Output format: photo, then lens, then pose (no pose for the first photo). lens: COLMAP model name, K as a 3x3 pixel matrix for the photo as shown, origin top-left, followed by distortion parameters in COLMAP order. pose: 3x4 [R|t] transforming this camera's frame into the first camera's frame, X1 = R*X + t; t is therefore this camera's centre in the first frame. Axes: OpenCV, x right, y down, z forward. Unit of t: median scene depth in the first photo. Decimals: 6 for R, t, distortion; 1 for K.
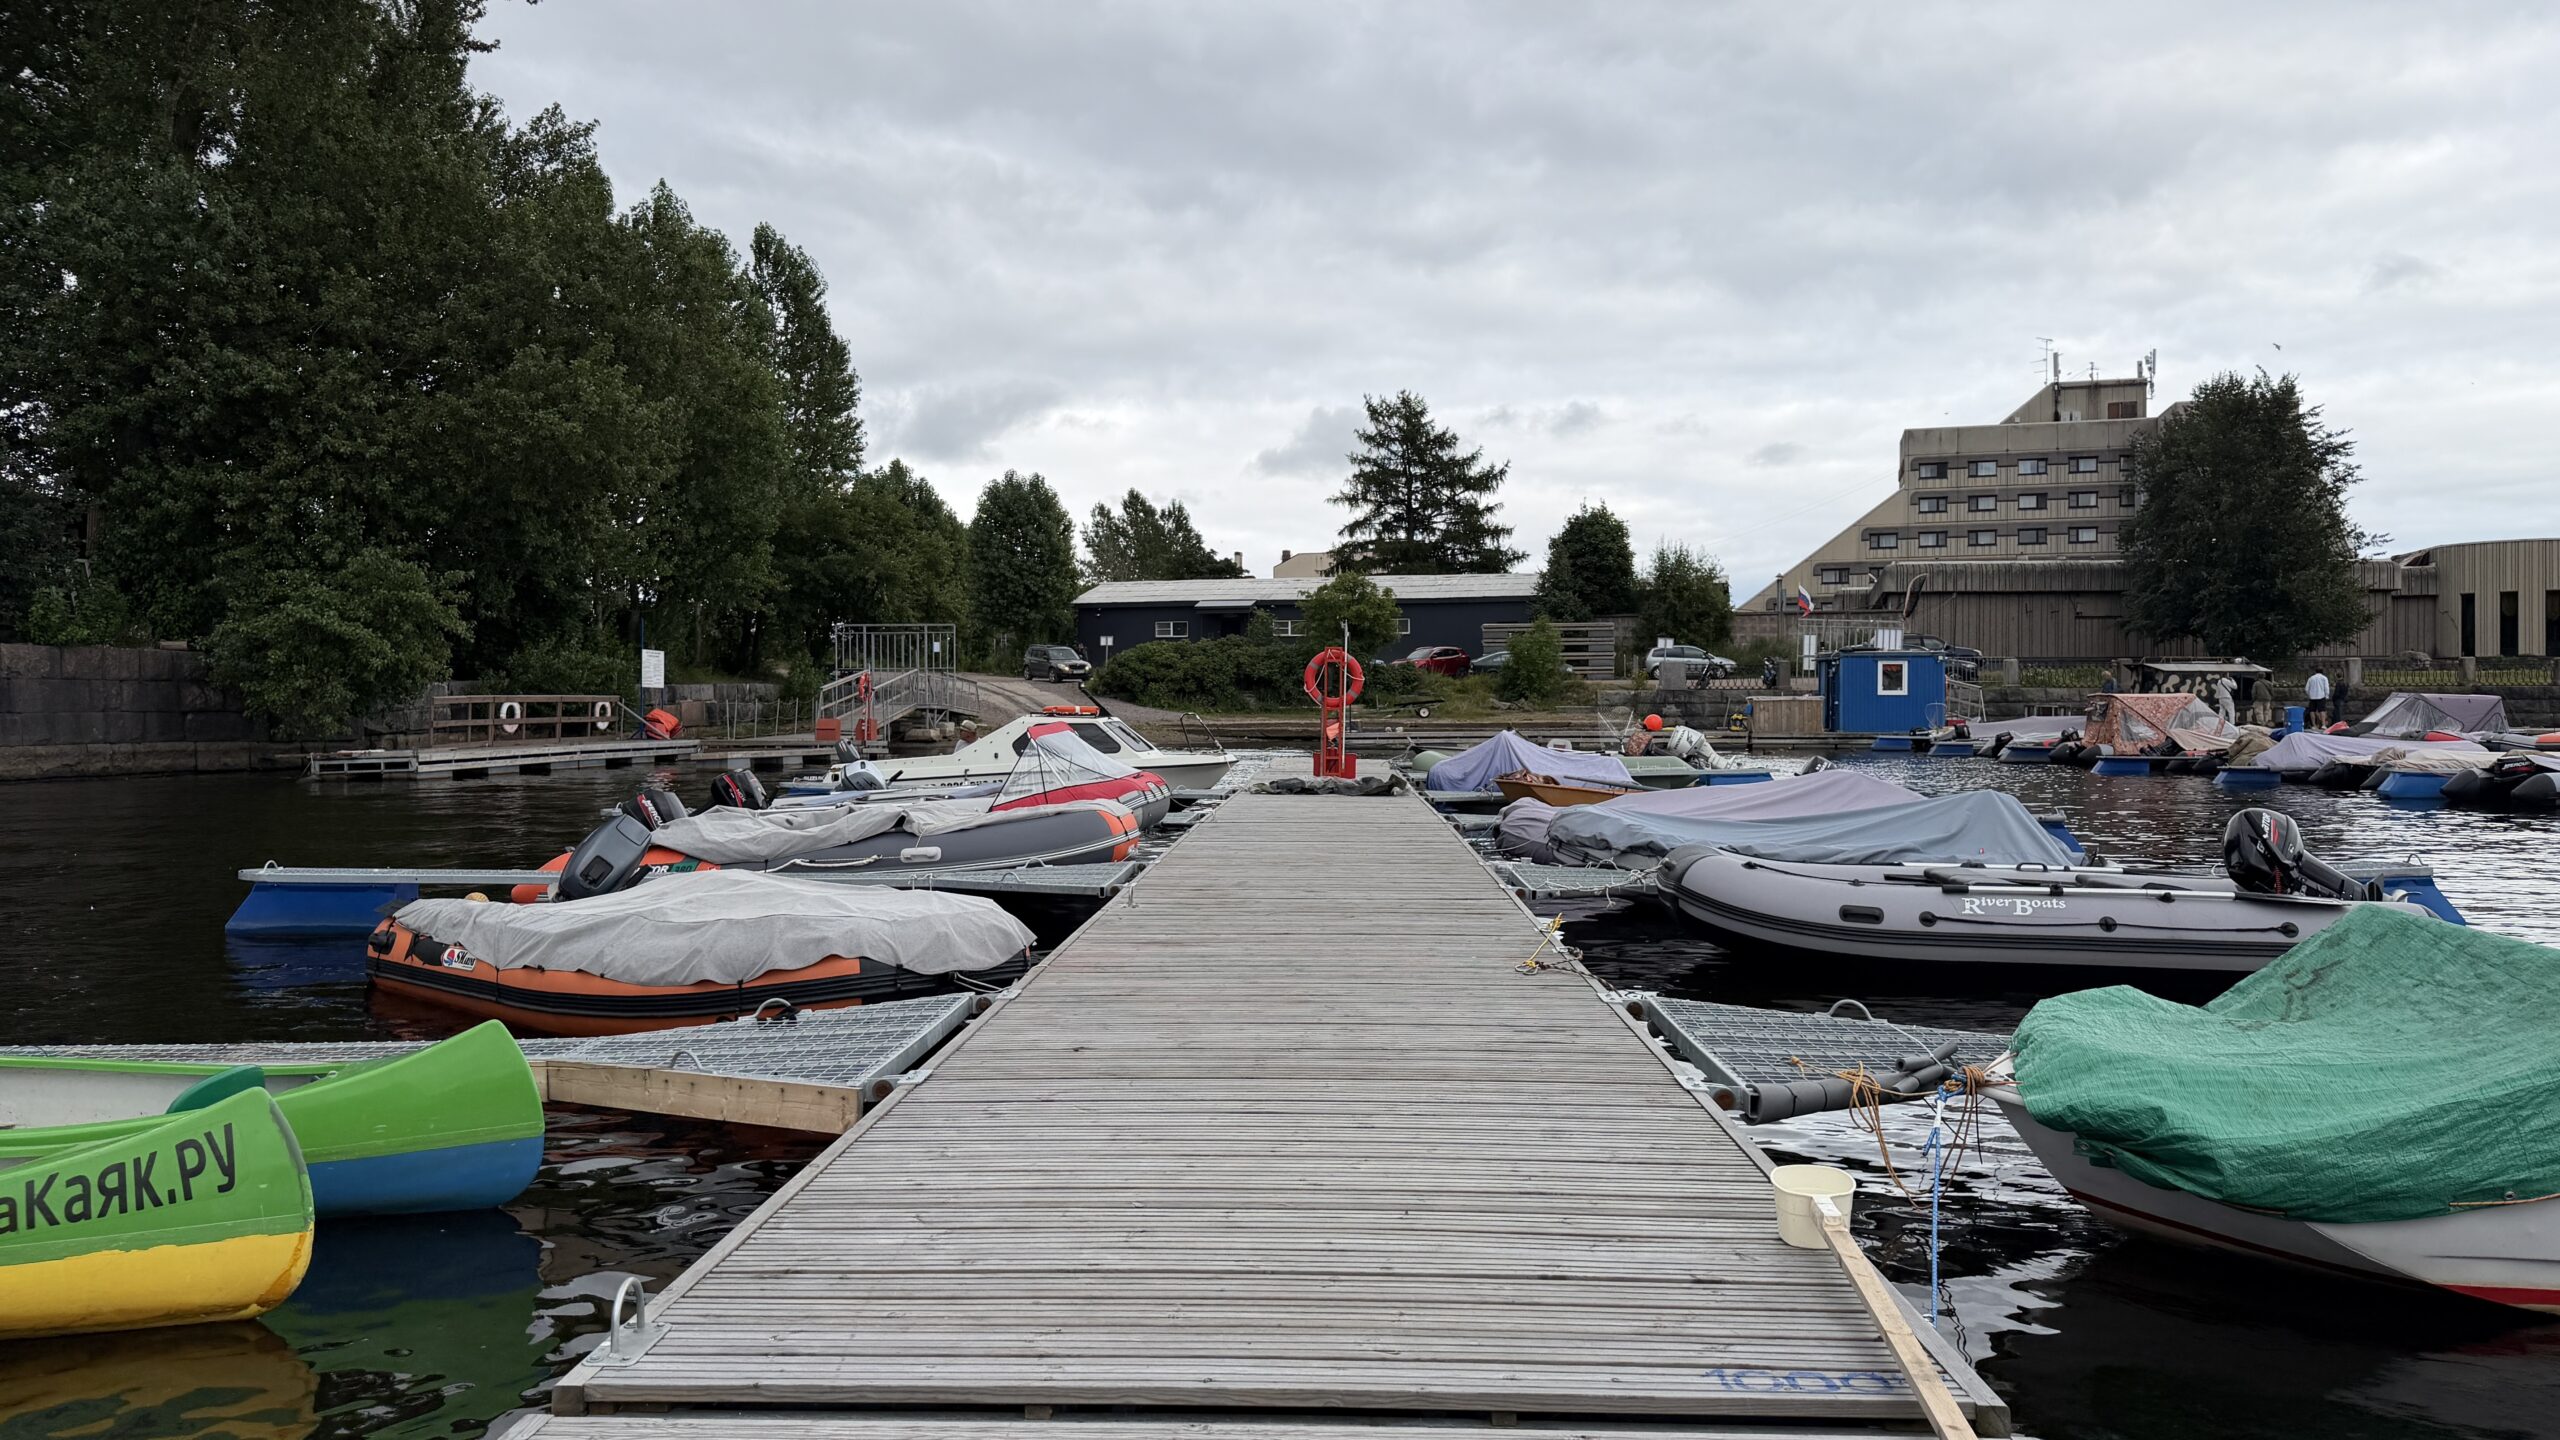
lens RADIAL K [[1752.0, 0, 1244.6], [0, 1752.0, 717.4], [0, 0, 1]] dist [0.043996, -0.076816]
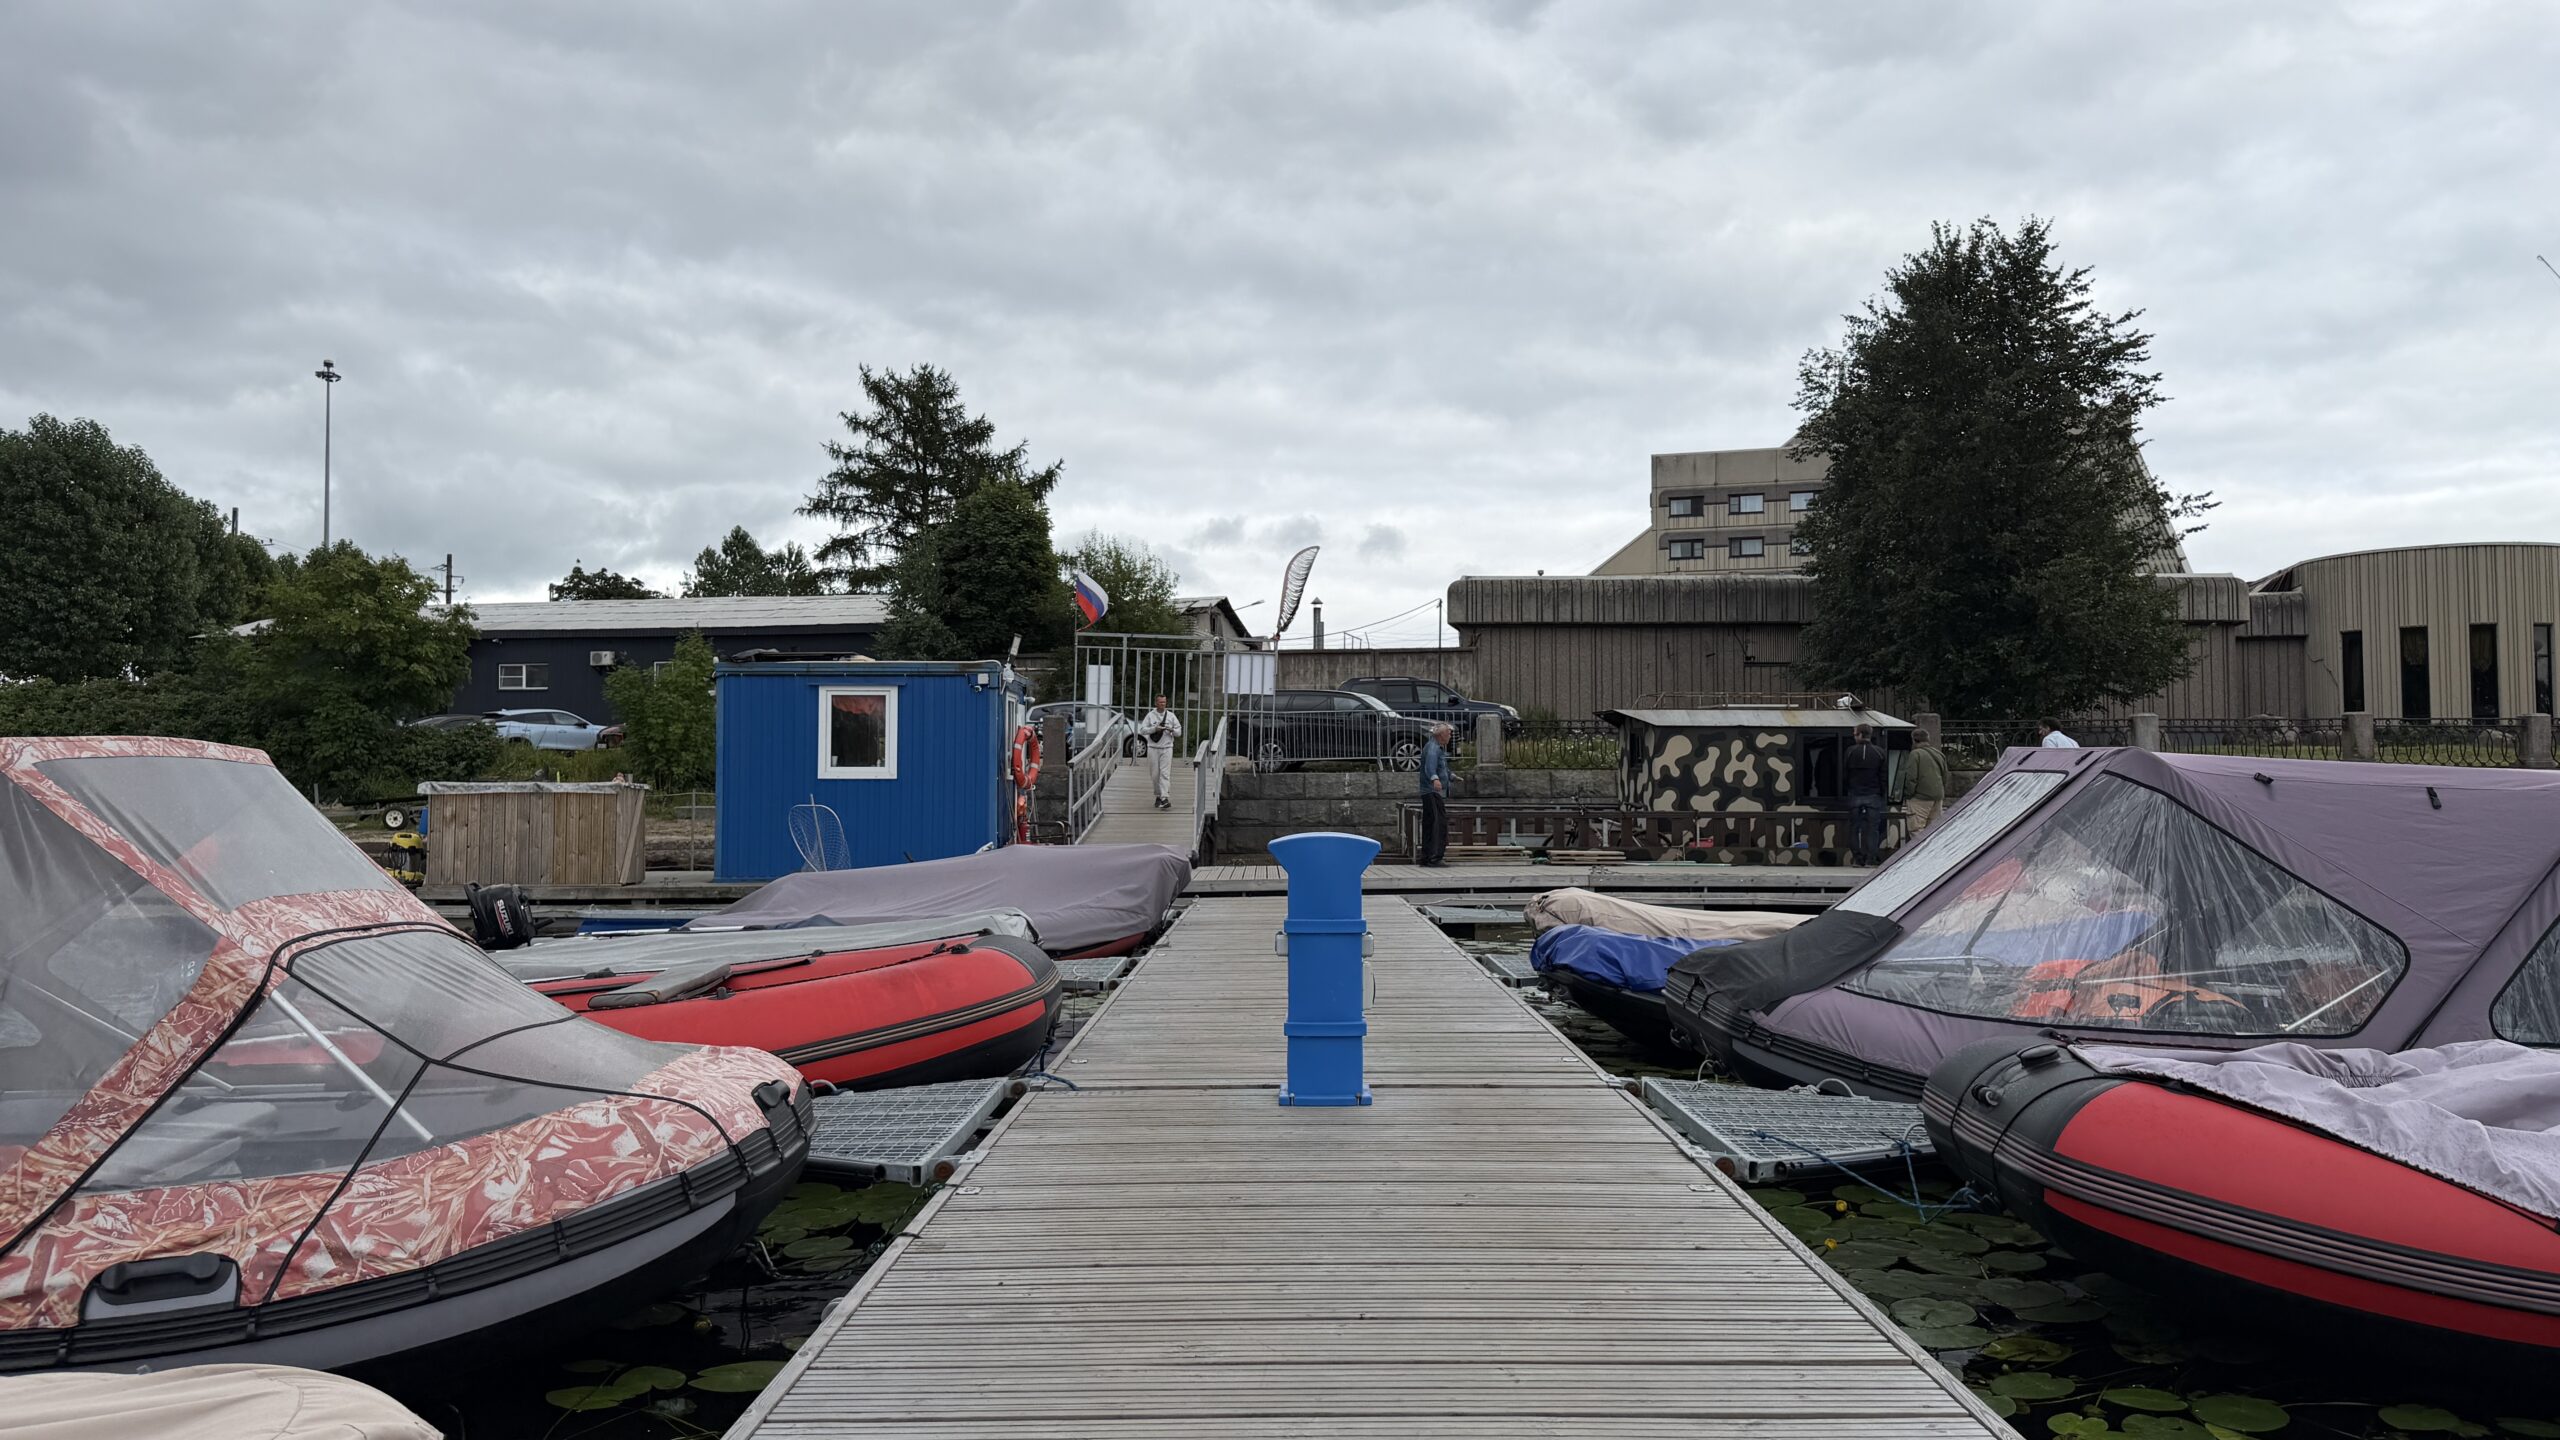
lens RADIAL K [[1752.0, 0, 1265.0], [0, 1752.0, 713.9], [0, 0, 1]] dist [0.043996, -0.076816]
pose [[0.998256, 0.006592, 0.058672, 0.192326], [-0.003380, 0.998499, -0.054674, -0.003080], [-0.058944, 0.054380, 0.996779, 0.281434]]
